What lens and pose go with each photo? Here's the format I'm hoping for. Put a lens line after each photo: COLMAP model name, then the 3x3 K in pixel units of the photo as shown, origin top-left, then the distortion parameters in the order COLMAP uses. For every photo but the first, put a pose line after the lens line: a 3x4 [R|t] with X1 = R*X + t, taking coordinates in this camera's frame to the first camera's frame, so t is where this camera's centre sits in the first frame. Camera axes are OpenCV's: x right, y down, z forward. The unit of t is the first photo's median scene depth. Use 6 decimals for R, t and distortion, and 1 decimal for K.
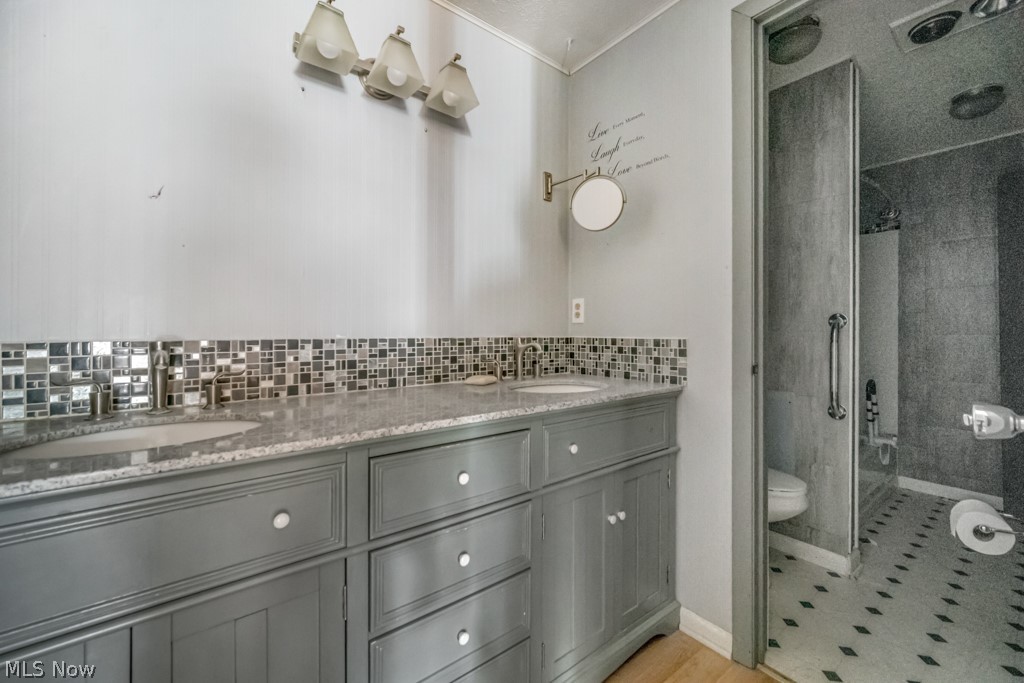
lens RADIAL K [[405.5, 0, 512.0], [0, 405.5, 338.1], [0, 0, 1]] dist [0.001316, 0.000310]
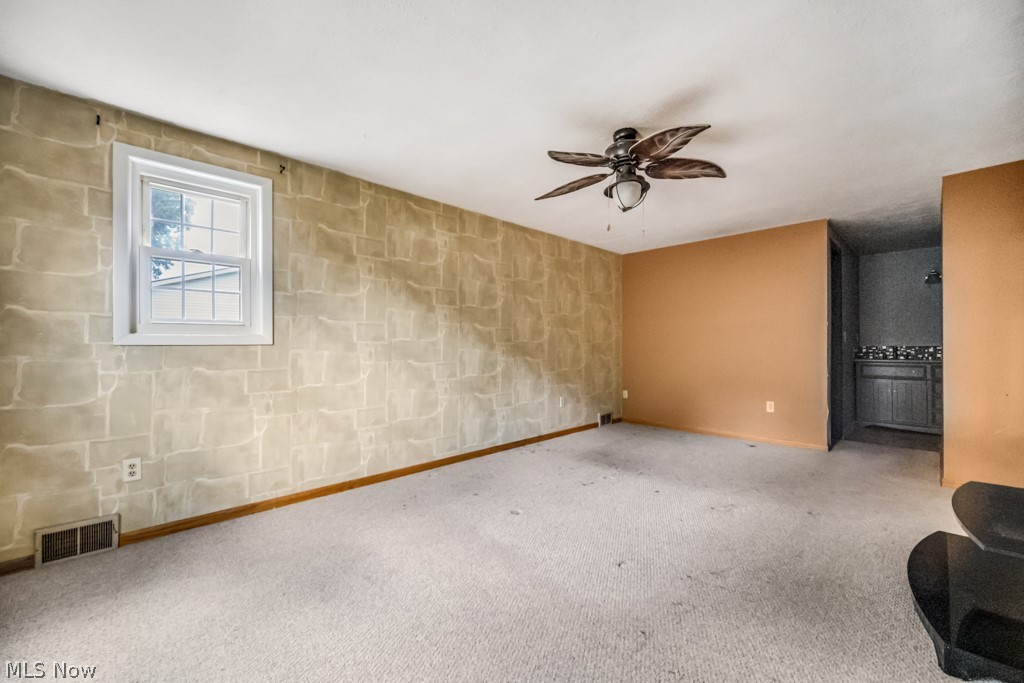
lens RADIAL K [[405.5, 0, 513.0], [0, 405.5, 340.1], [0, 0, 1]] dist [0.001316, 0.000310]
pose [[0.084215, -0.005940, -0.996430, 4.148233], [0.000418, 0.999982, -0.005926, -0.046672], [0.996448, 0.000082, 0.084216, -4.581988]]
